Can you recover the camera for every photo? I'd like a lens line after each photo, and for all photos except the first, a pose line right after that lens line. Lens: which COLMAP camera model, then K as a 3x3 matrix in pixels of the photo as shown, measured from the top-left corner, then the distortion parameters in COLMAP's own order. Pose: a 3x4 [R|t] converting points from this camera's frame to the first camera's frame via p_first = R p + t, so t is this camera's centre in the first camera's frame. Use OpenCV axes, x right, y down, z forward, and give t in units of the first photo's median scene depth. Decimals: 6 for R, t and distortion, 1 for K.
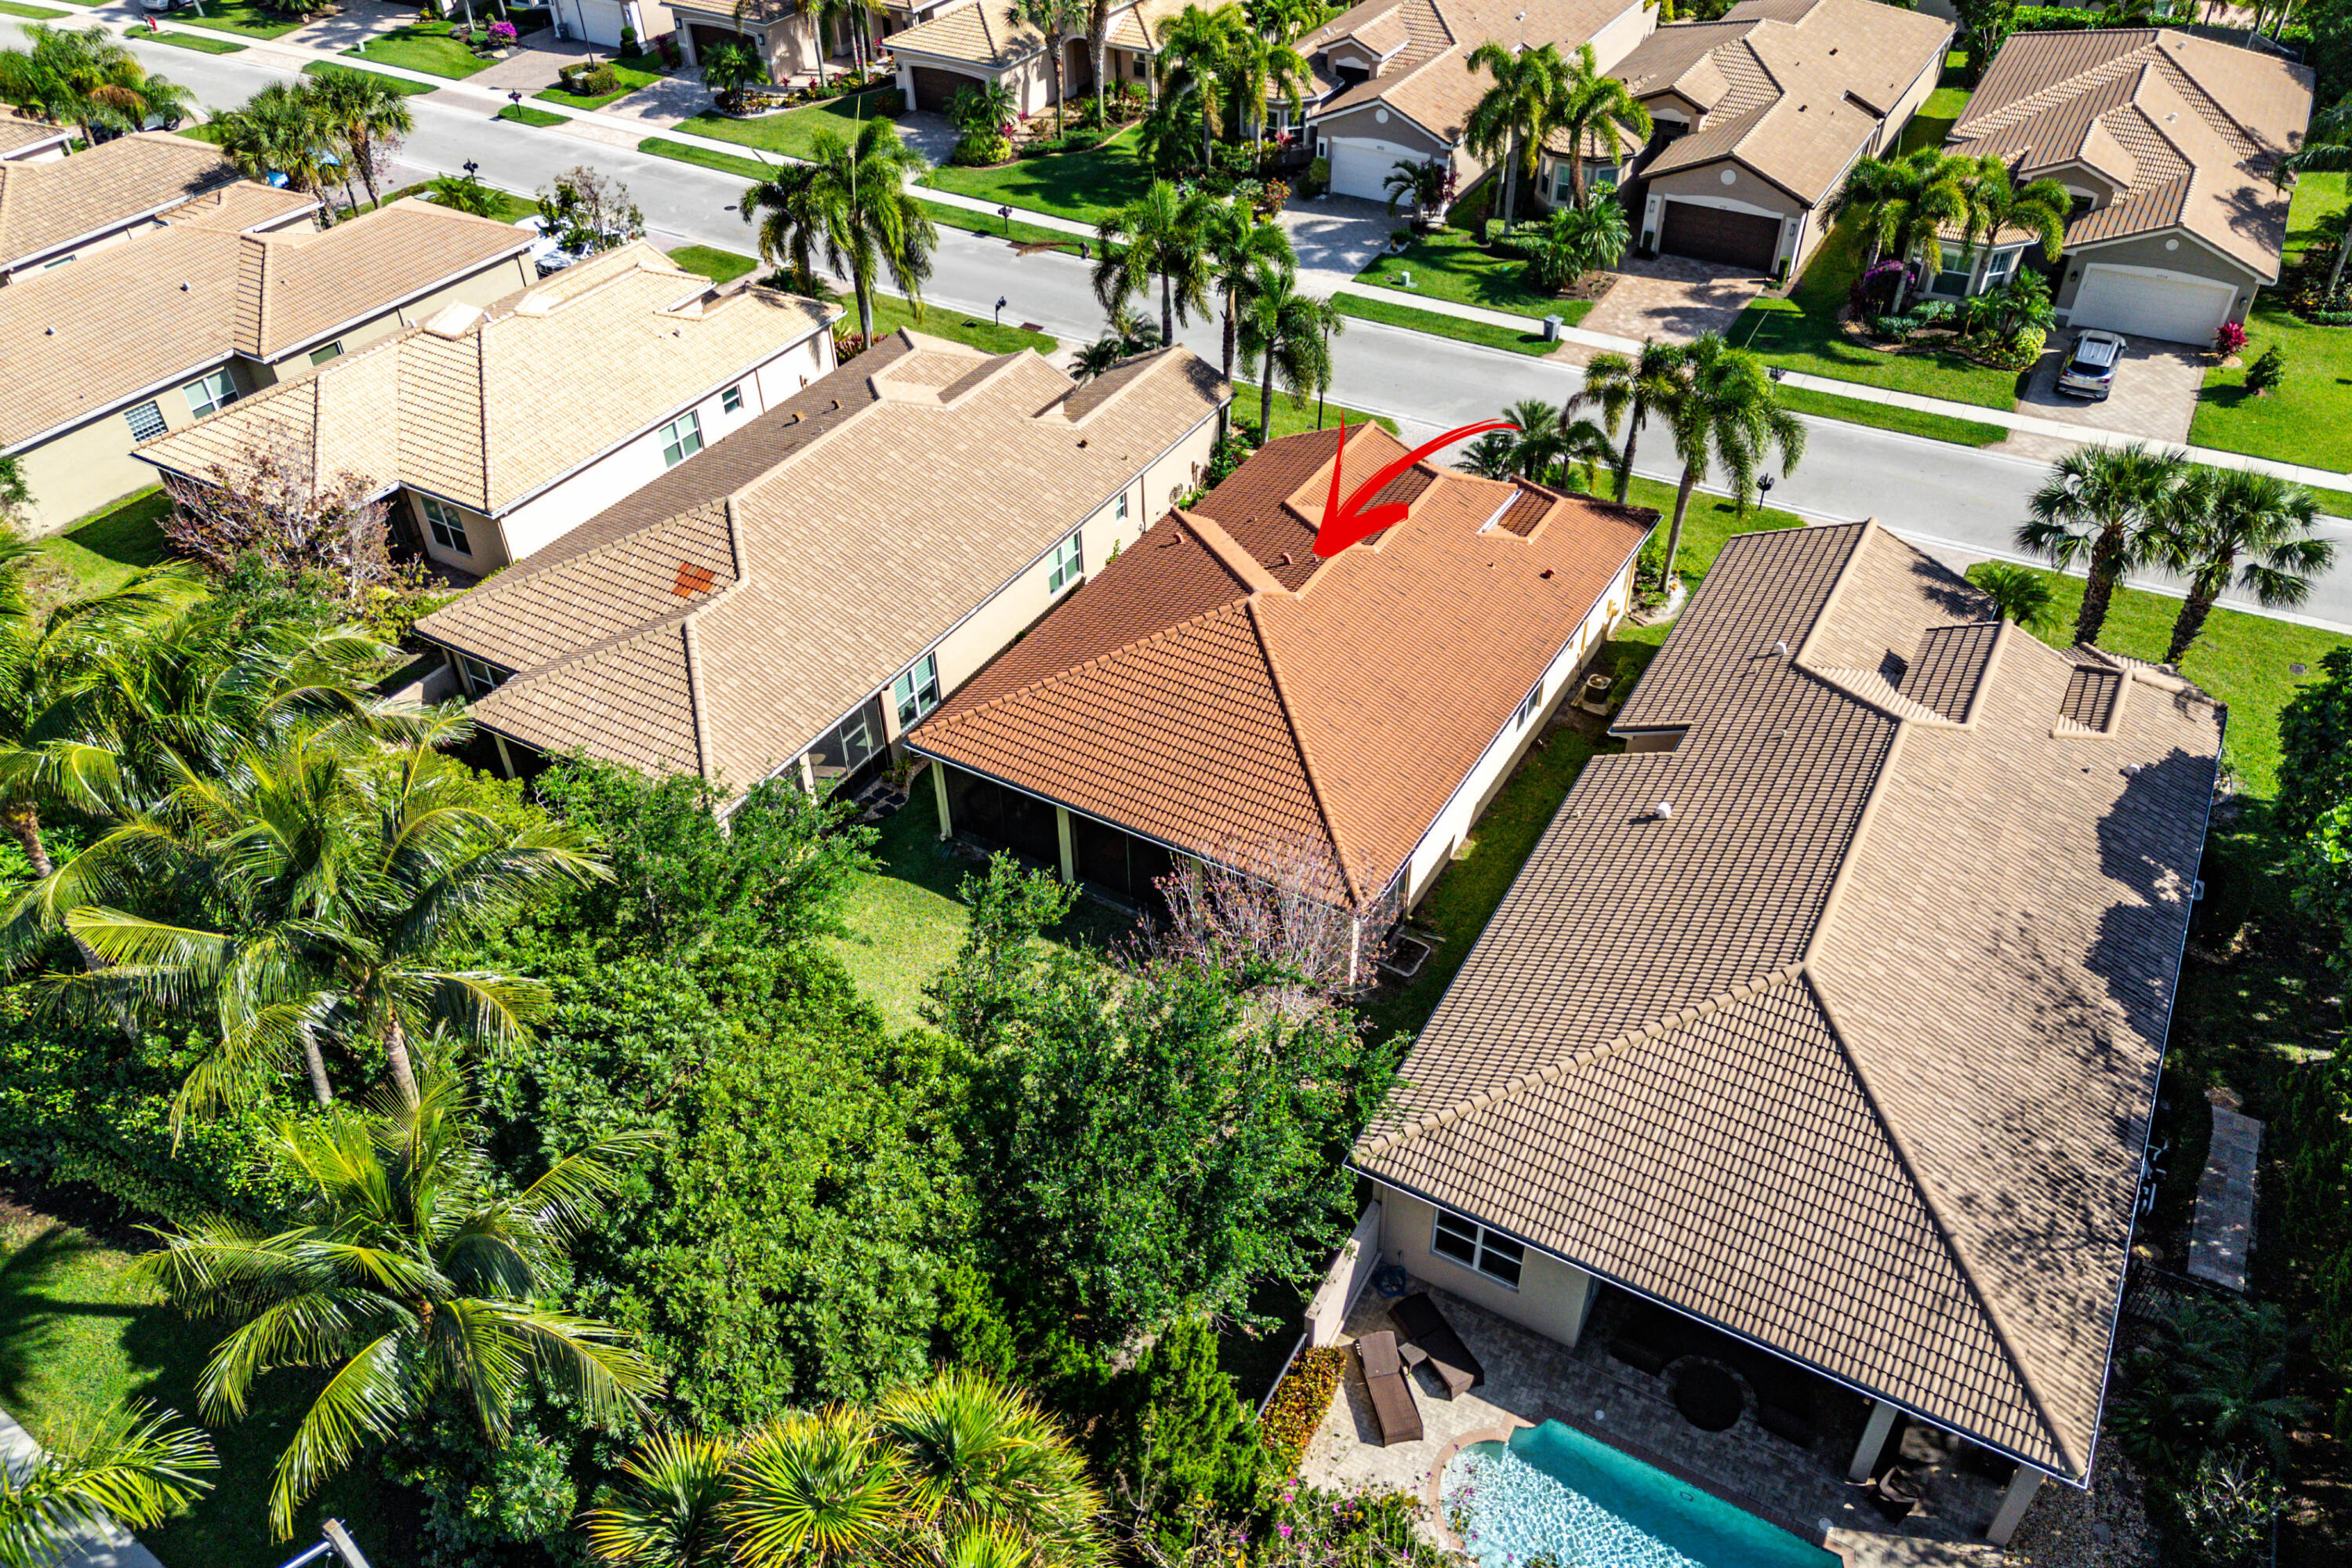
lens RADIAL K [[1657.3, 0, 1178.4], [0, 1657.3, 851.9], [0, 0, 1]] dist [0.059116, -0.030353]
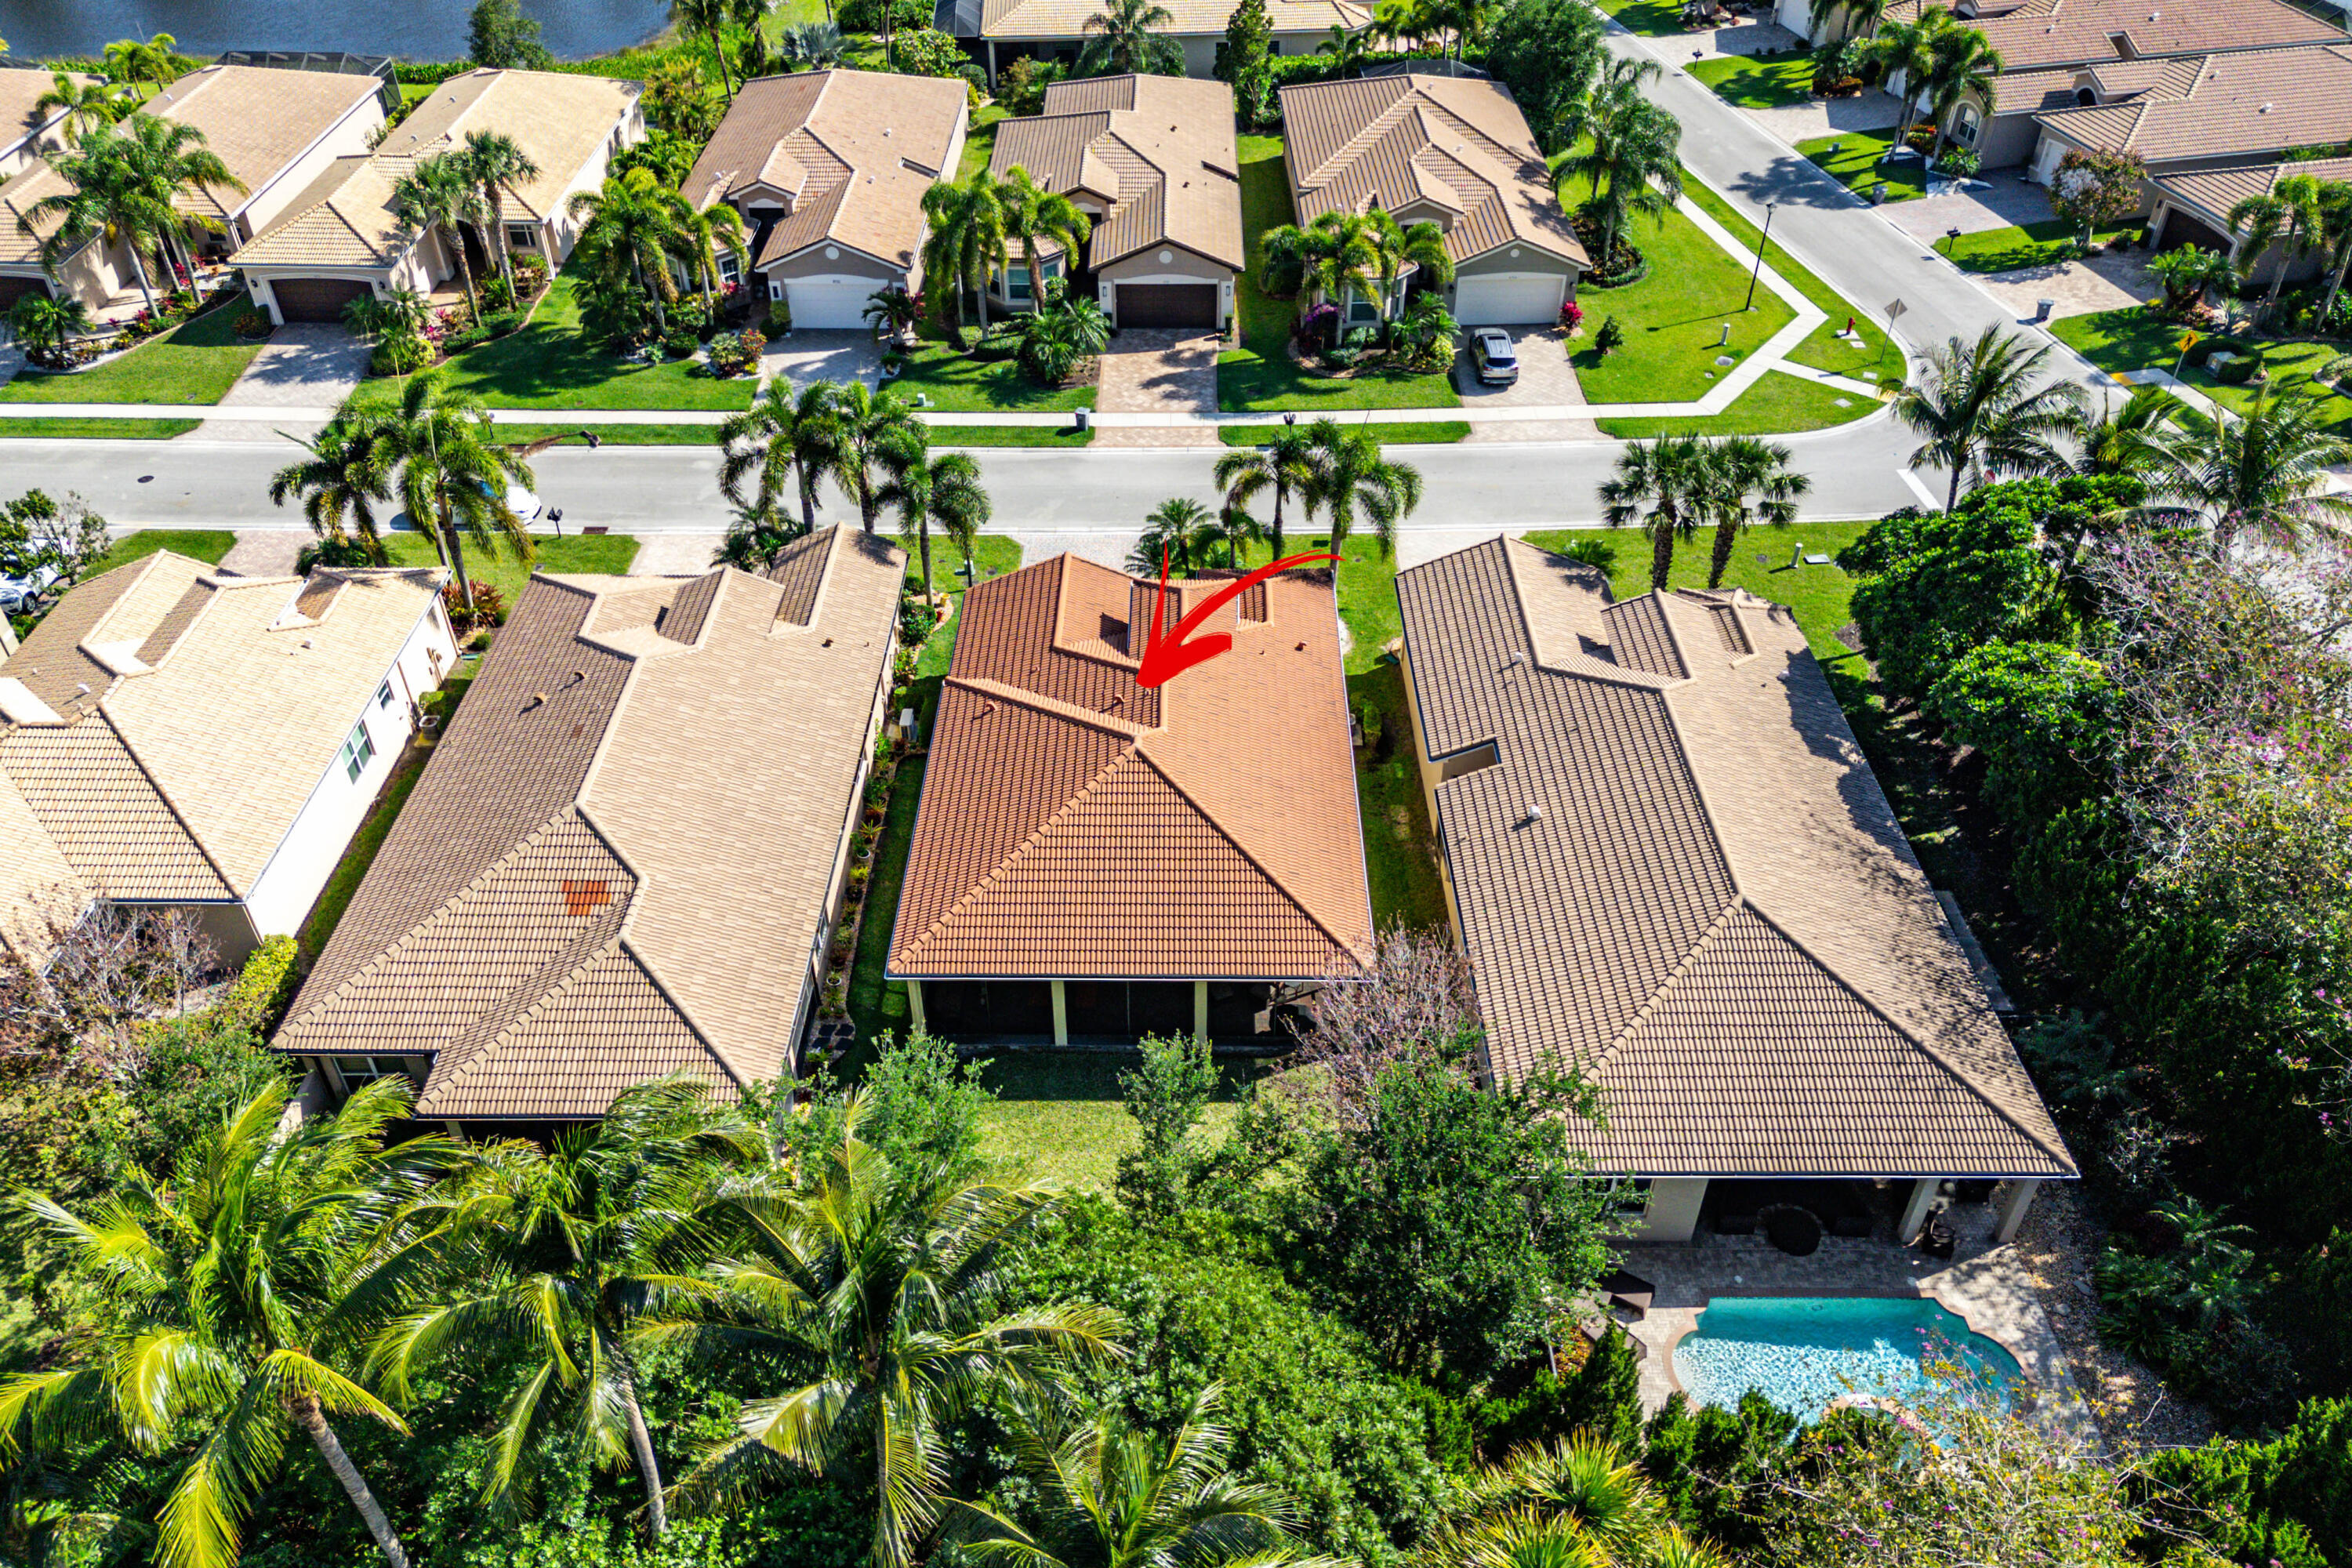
lens RADIAL K [[1657.3, 0, 1178.4], [0, 1657.3, 851.9], [0, 0, 1]] dist [0.059116, -0.030353]
pose [[0.867447, -0.321990, 0.379287, -0.235376], [0.324228, 0.944078, 0.059938, -0.088698], [-0.377376, 0.070983, 0.923336, -0.023024]]
